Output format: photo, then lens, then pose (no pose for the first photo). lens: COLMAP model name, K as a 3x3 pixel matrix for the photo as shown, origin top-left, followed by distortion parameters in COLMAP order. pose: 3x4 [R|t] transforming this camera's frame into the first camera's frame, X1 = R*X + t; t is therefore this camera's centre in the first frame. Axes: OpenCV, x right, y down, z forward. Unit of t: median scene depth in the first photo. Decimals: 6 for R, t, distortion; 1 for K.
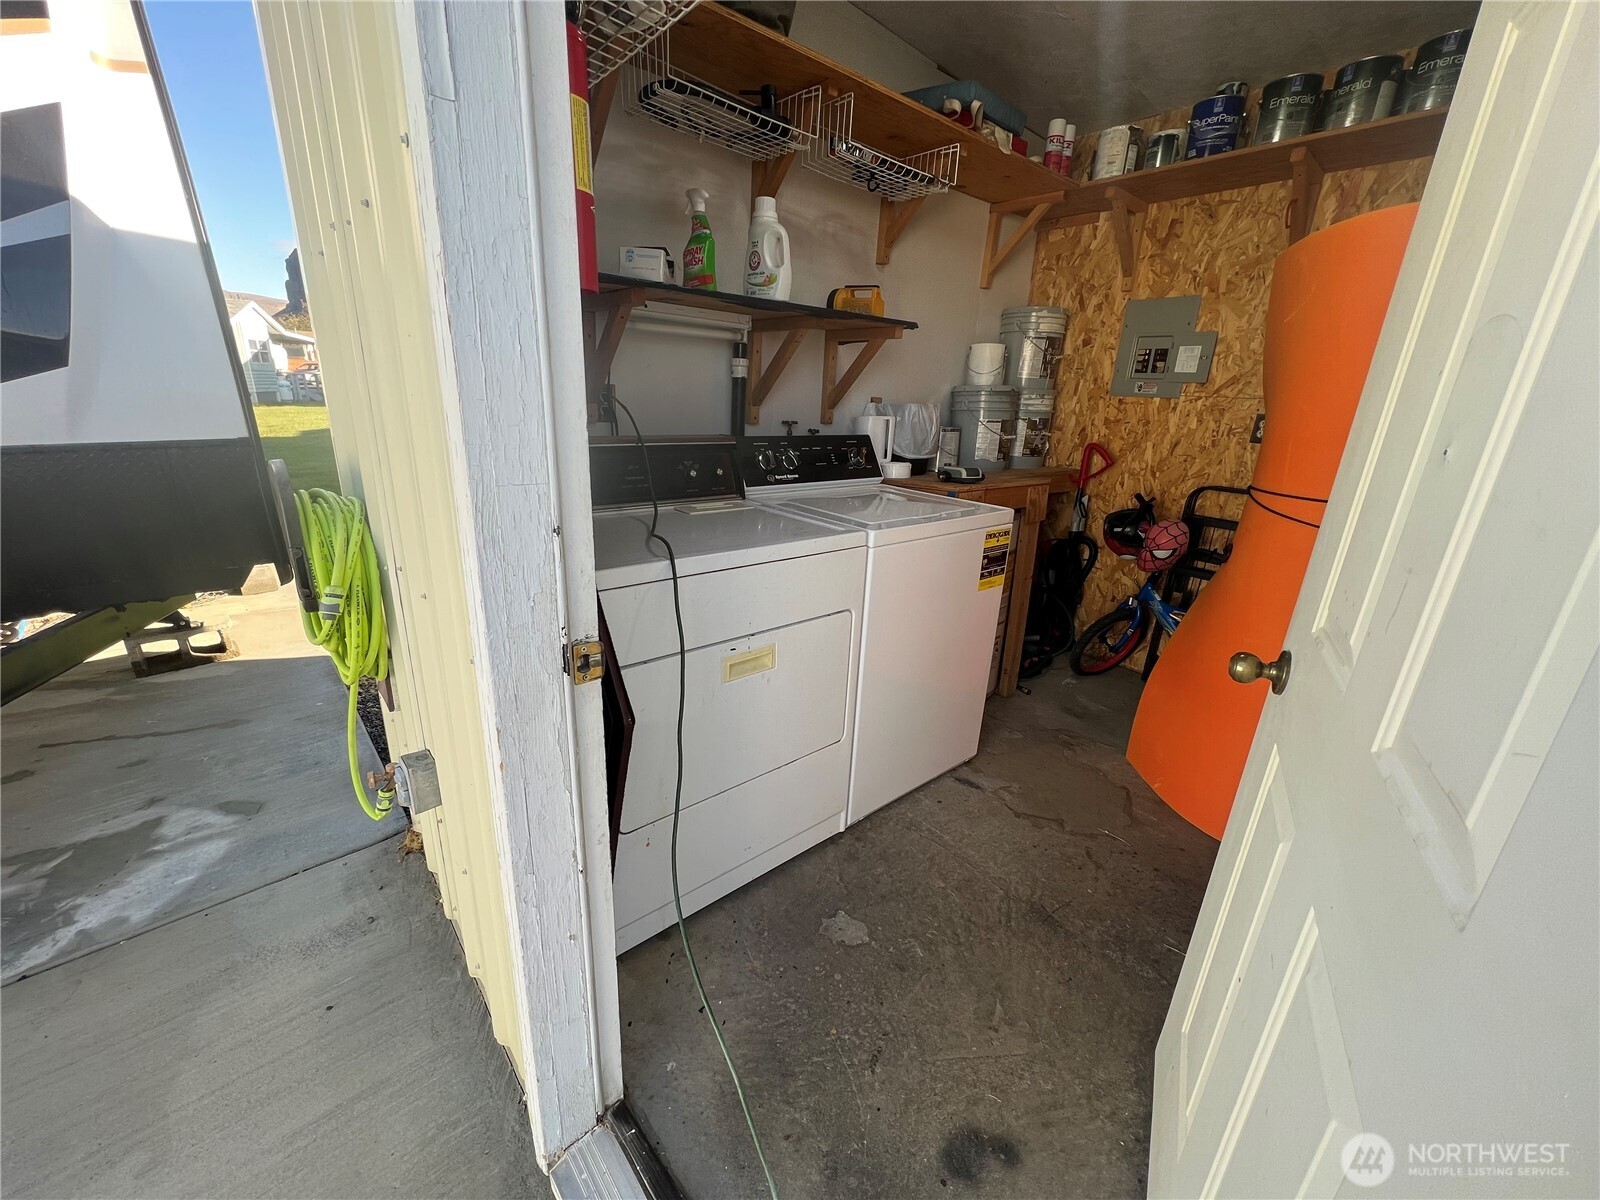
lens RADIAL K [[638.1, 0, 799.9], [0, 638.1, 604.0], [0, 0, 1]] dist [-0.001670, 0.000356]
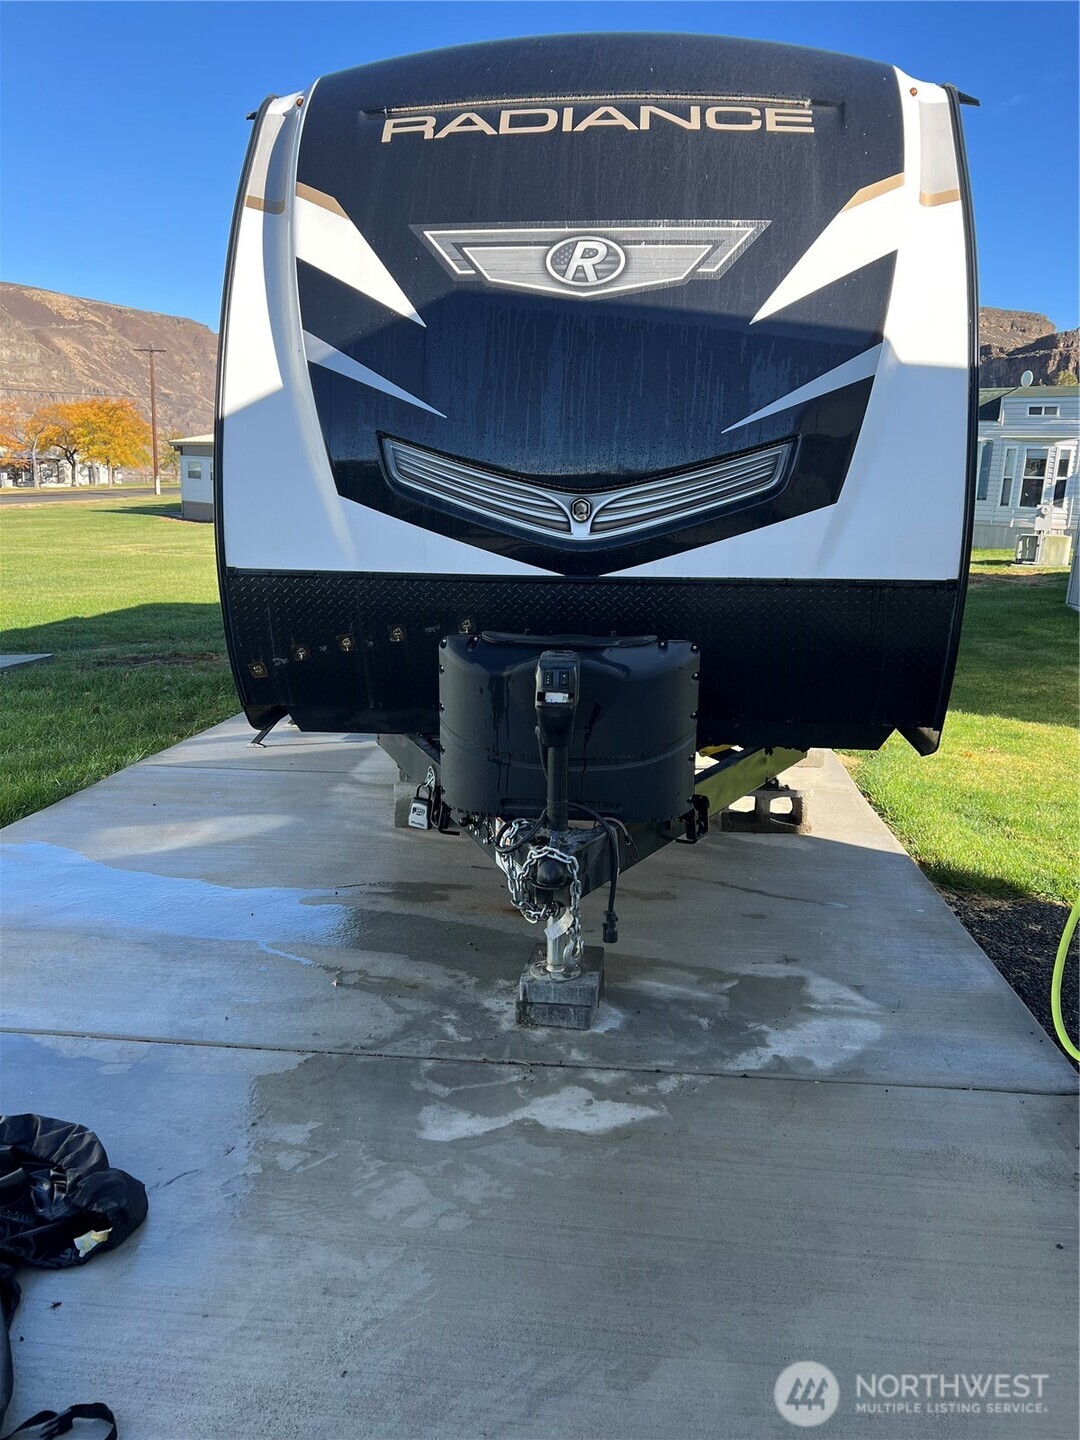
lens RADIAL K [[1085.2, 0, 538.0], [0, 1085.2, 721.7], [0, 0, 1]] dist [0.057580, -0.058178]
pose [[0.678148, 0.136495, -0.722139, -0.131594], [-0.236706, 0.970807, -0.038790, 0.095088], [0.695762, 0.197240, 0.690660, -0.308110]]
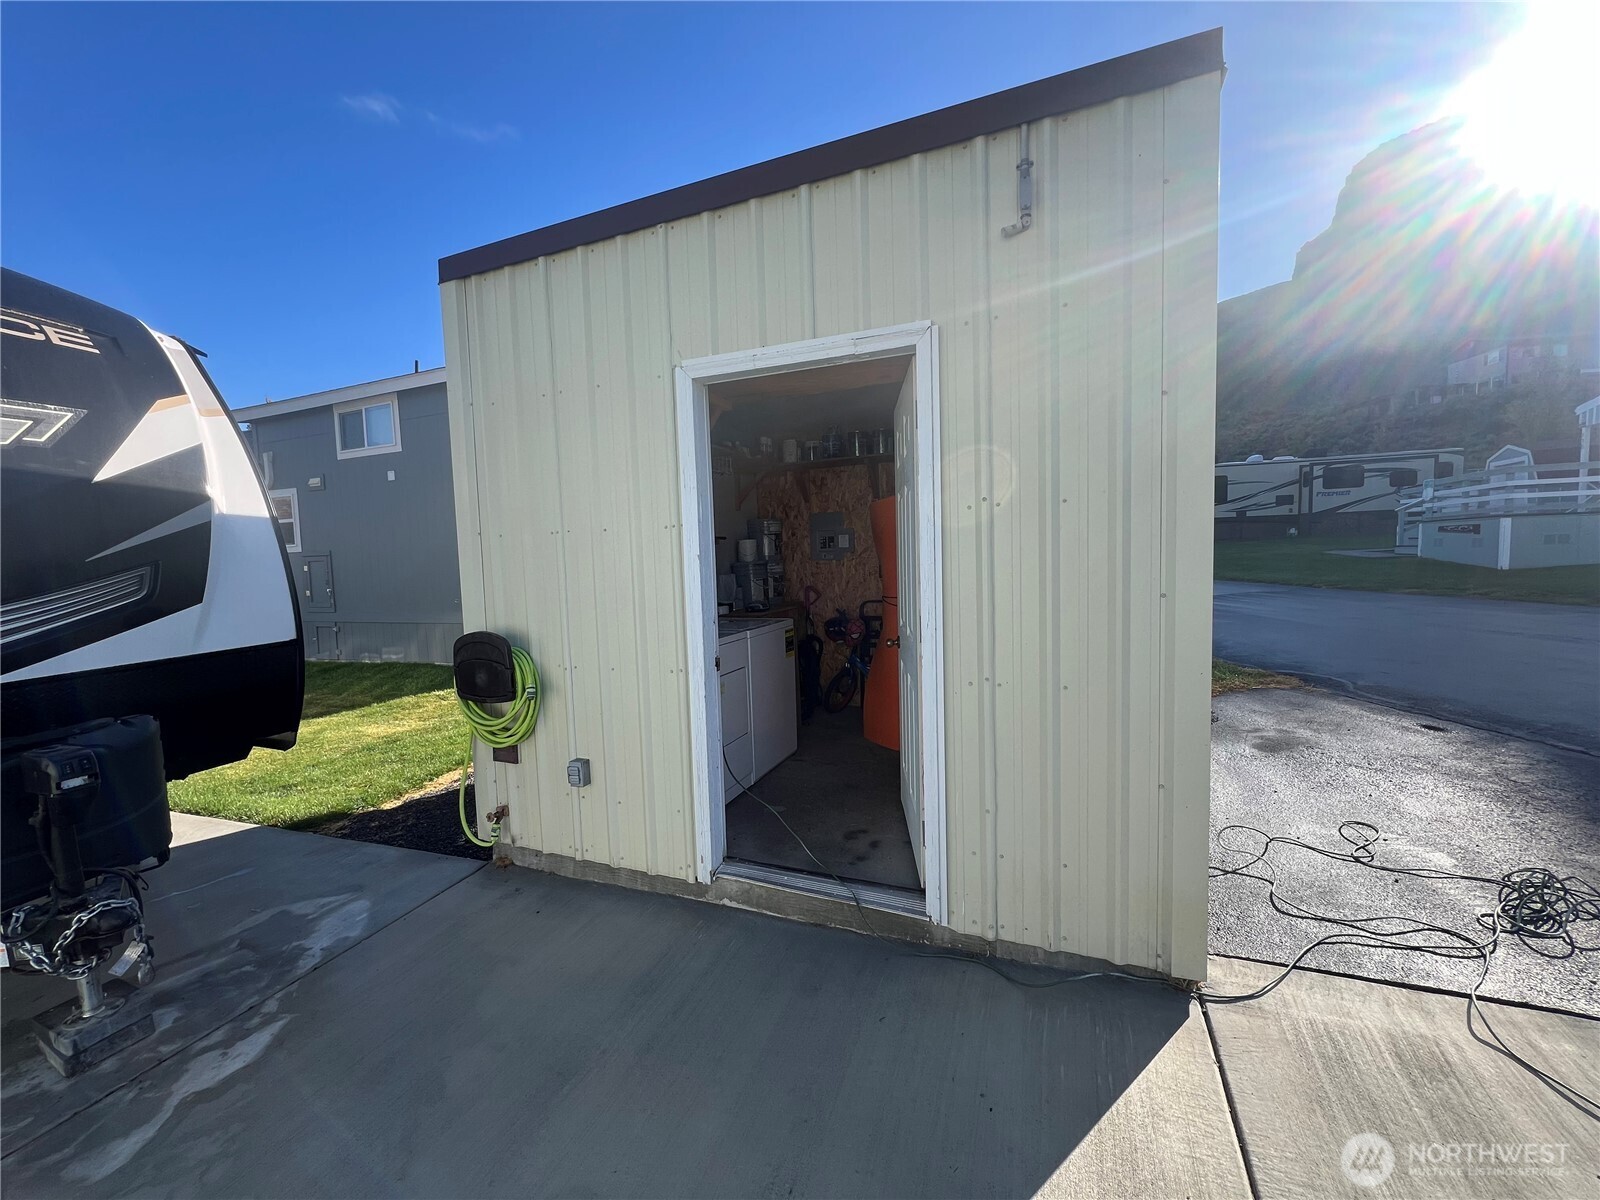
lens RADIAL K [[638.1, 0, 799.2], [0, 638.1, 603.1], [0, 0, 1]] dist [-0.001670, 0.000356]
pose [[0.888655, -0.109088, 0.445413, -0.405903], [0.213342, 0.958128, -0.190986, 0.146488], [-0.405929, 0.264746, 0.874718, -0.609410]]
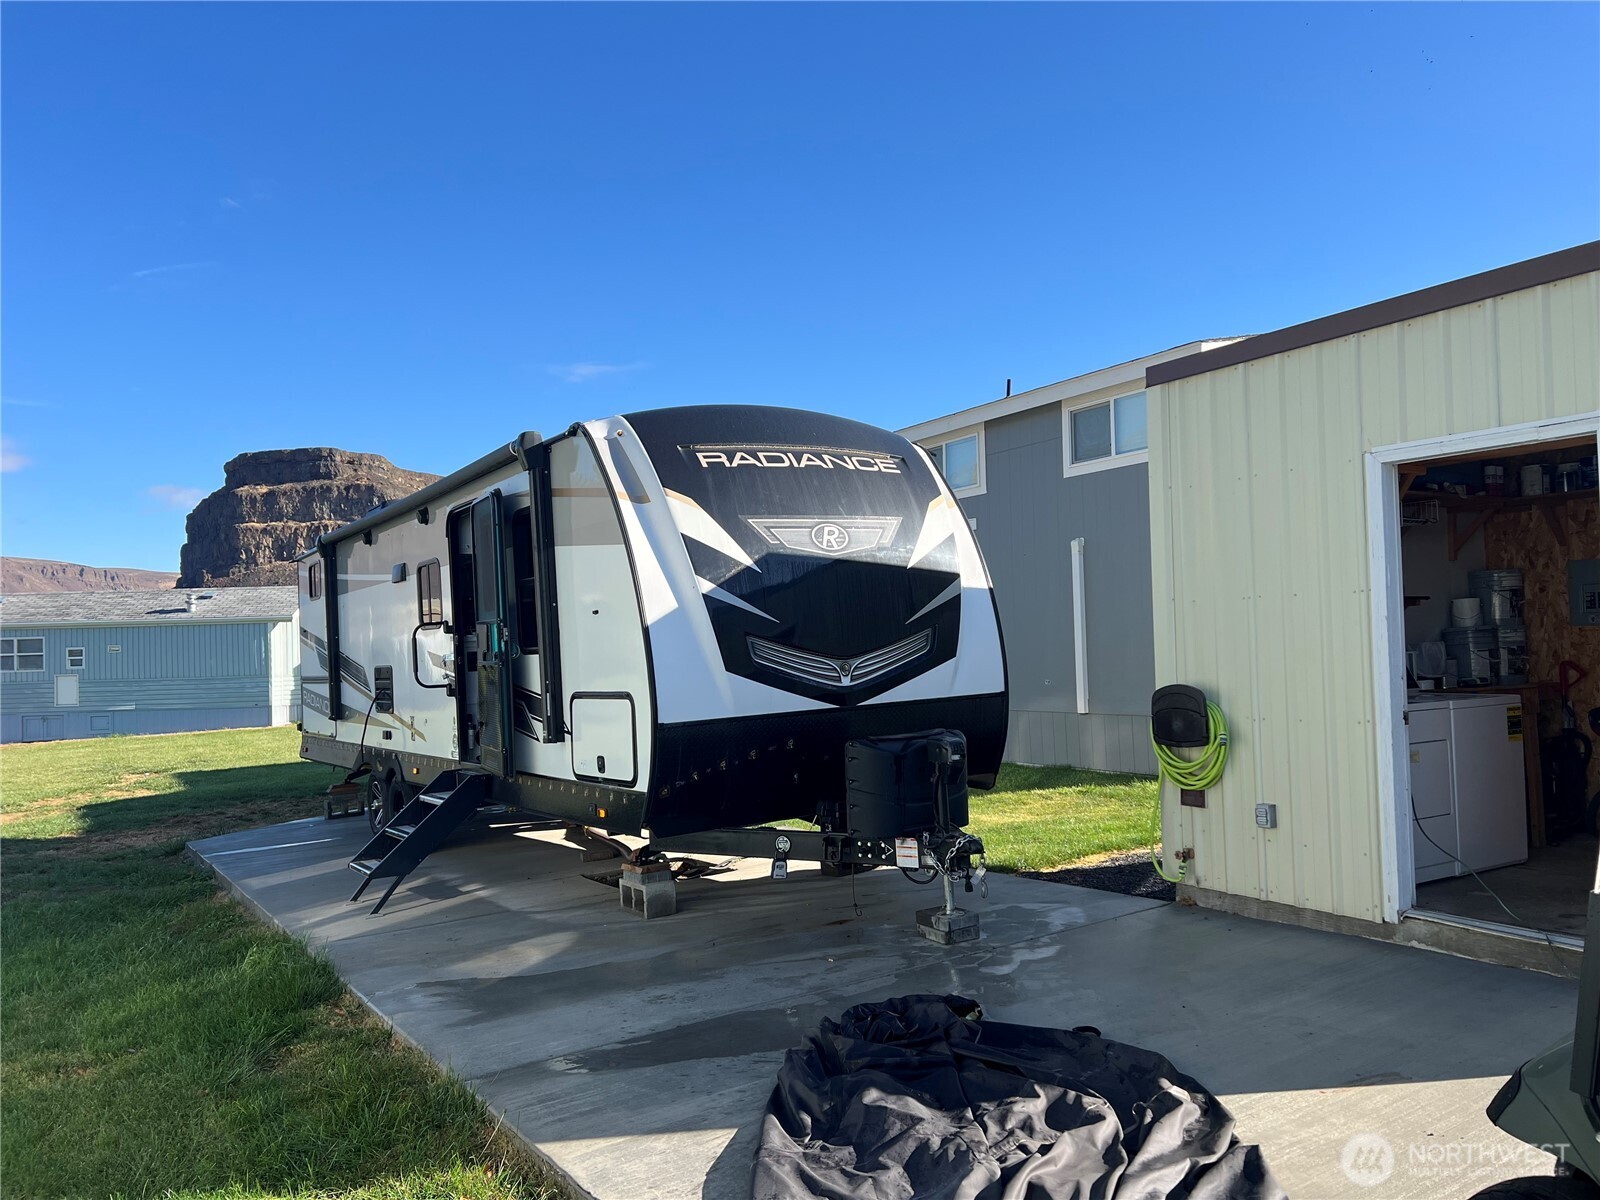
lens RADIAL K [[1205.8, 0, 793.6], [0, 1205.8, 620.9], [0, 0, 1]] dist [0.057580, -0.058178]
pose [[0.984659, -0.080238, -0.154948, -0.749396], [0.022563, 0.939094, -0.342918, 0.526157], [0.173025, 0.334162, 0.926498, -1.728188]]
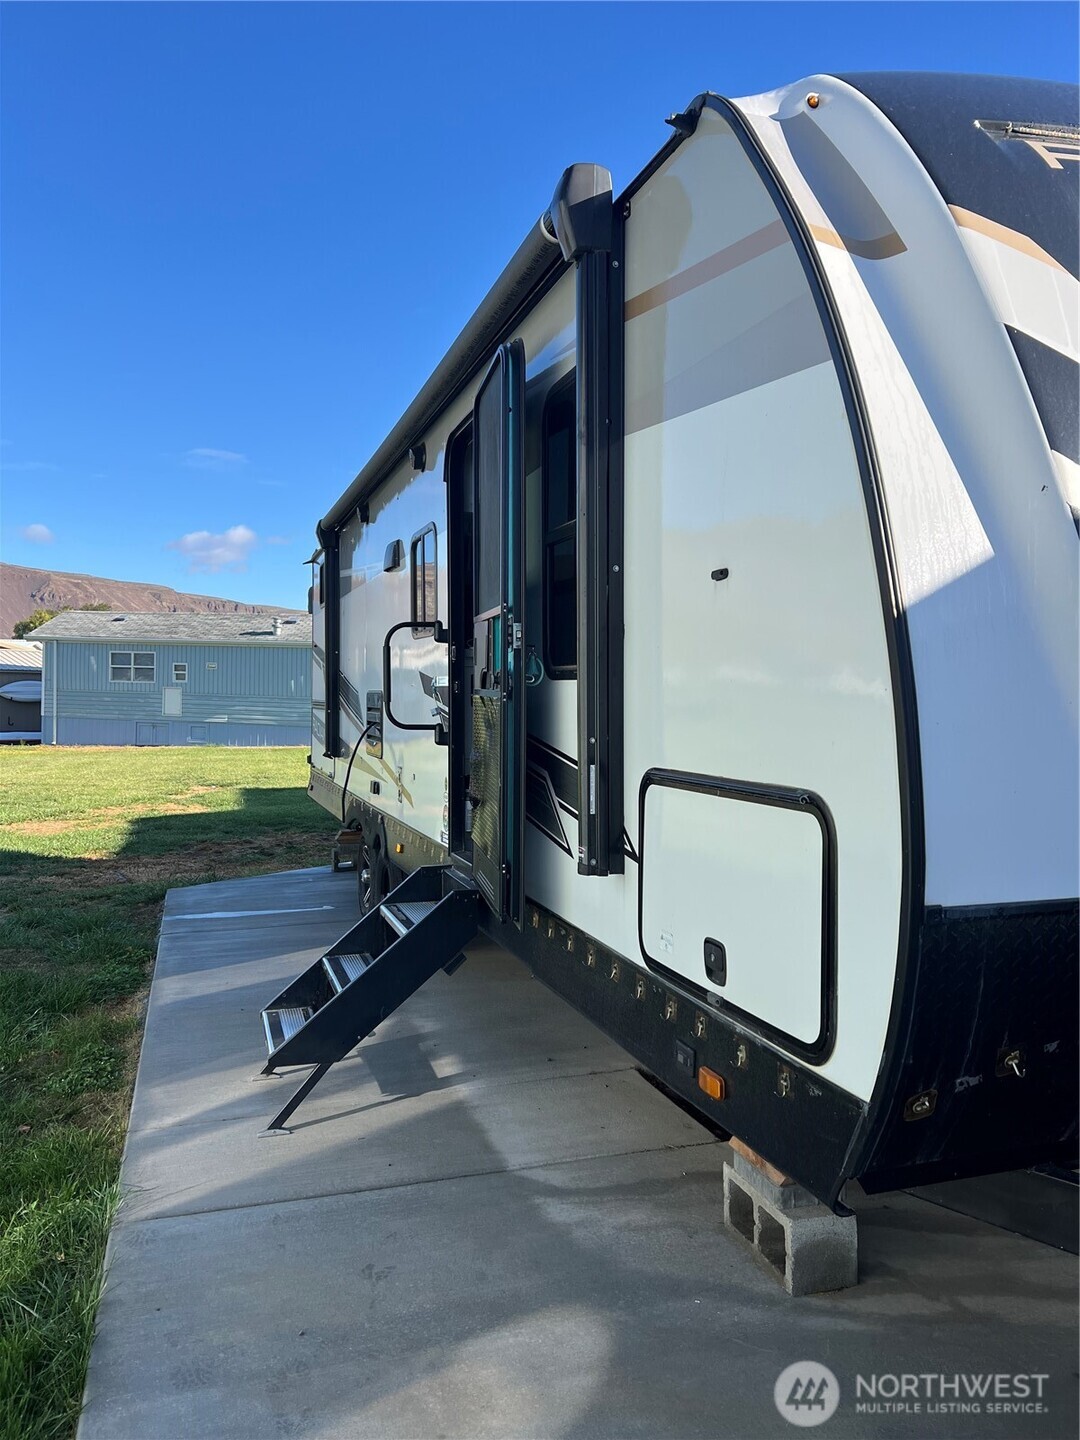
lens RADIAL K [[1085.2, 0, 535.8], [0, 1085.2, 723.1], [0, 0, 1]] dist [0.057580, -0.058178]
pose [[0.914438, -0.014632, -0.404461, -1.284634], [-0.110071, 0.952687, -0.283324, 0.056060], [0.389470, 0.303602, 0.869563, -0.370813]]
